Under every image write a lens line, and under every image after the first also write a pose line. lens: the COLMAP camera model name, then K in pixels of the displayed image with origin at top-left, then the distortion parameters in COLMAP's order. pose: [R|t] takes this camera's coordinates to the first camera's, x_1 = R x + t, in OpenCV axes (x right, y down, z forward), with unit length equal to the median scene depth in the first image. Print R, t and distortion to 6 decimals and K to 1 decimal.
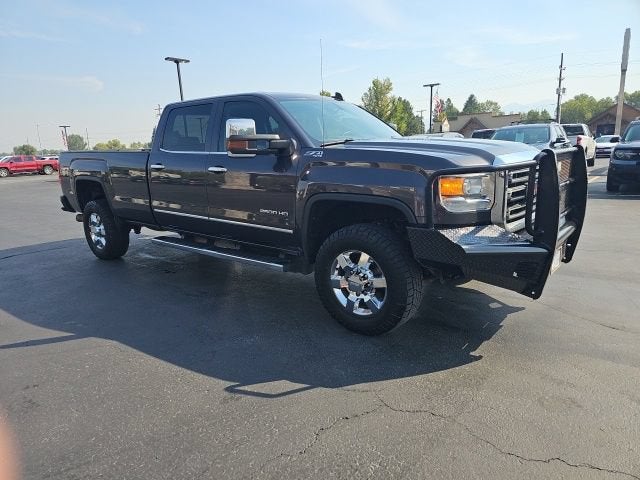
lens RADIAL K [[420.9, 0, 309.4], [0, 420.9, 238.0], [0, 0, 1]] dist [0.057612, -0.048396]
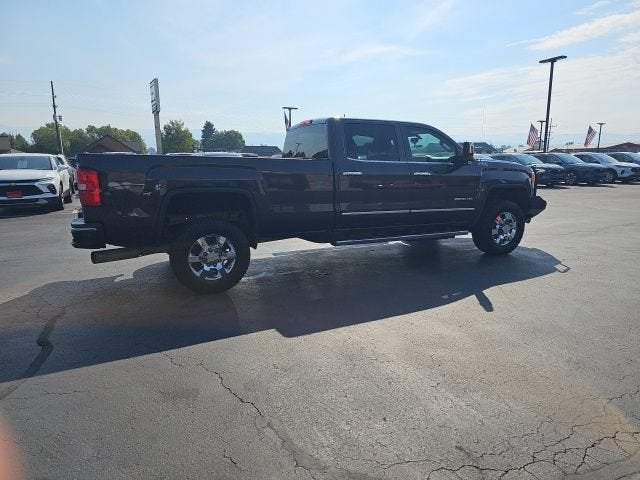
lens RADIAL K [[420.9, 0, 321.7], [0, 420.9, 241.0], [0, 0, 1]] dist [0.057612, -0.048396]
pose [[0.423842, -0.126204, 0.896900, -1.159547], [0.175607, 0.982905, 0.055320, -0.056183], [-0.888549, 0.134055, 0.438759, 0.499726]]
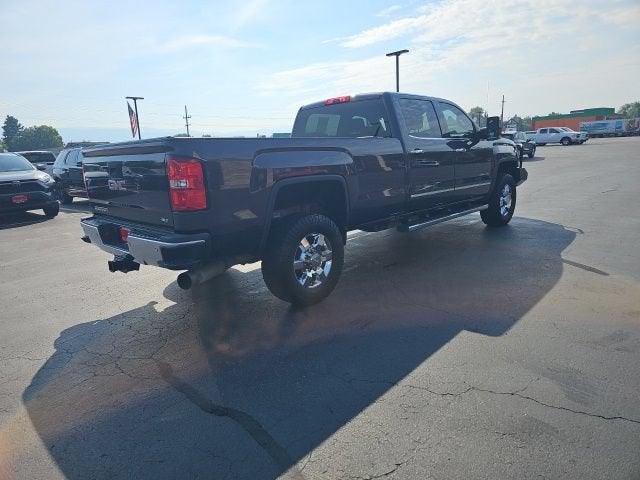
lens RADIAL K [[420.9, 0, 314.2], [0, 420.9, 236.3], [0, 0, 1]] dist [0.057612, -0.048396]
pose [[0.085946, -0.162803, 0.982908, -1.171008], [0.256188, 0.956996, 0.136110, -0.144349], [-0.962798, 0.240112, 0.123958, 0.955662]]
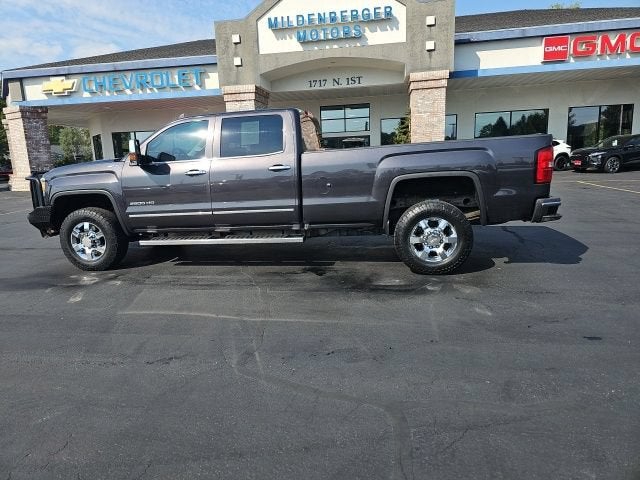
lens RADIAL K [[420.9, 0, 309.2], [0, 420.9, 232.0], [0, 0, 1]] dist [0.057612, -0.048396]
pose [[-0.870775, 0.165356, -0.463043, 0.294341], [-0.022262, 0.927527, 0.373092, -0.403204], [0.491178, 0.335187, -0.803986, 1.849944]]
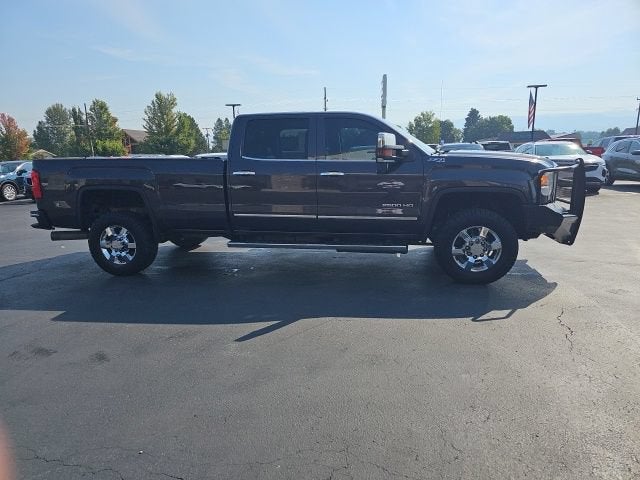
lens RADIAL K [[420.9, 0, 311.8], [0, 420.9, 243.3], [0, 0, 1]] dist [0.057612, -0.048396]
pose [[0.872074, -0.080392, 0.482725, -0.604807], [0.092831, 0.995680, -0.001887, 0.020907], [-0.480488, 0.046457, 0.875770, -0.003681]]
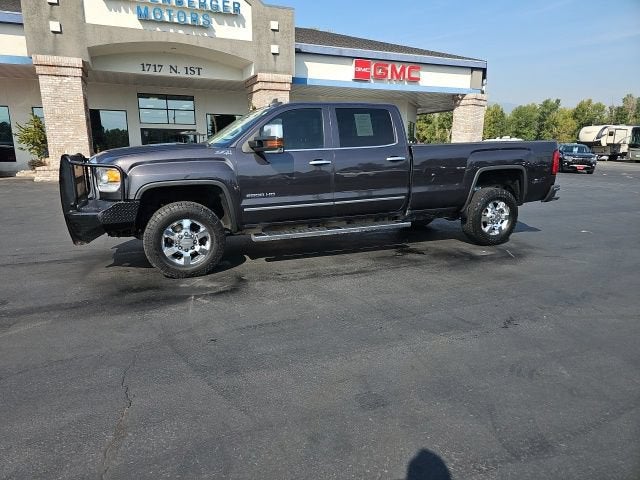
lens RADIAL K [[420.9, 0, 311.1], [0, 420.9, 241.0], [0, 0, 1]] dist [0.057612, -0.048396]
pose [[-0.474182, 0.230581, -0.849696, 0.860398], [-0.162848, 0.925473, 0.342023, -0.324123], [0.865235, 0.300552, -0.401293, 1.350098]]
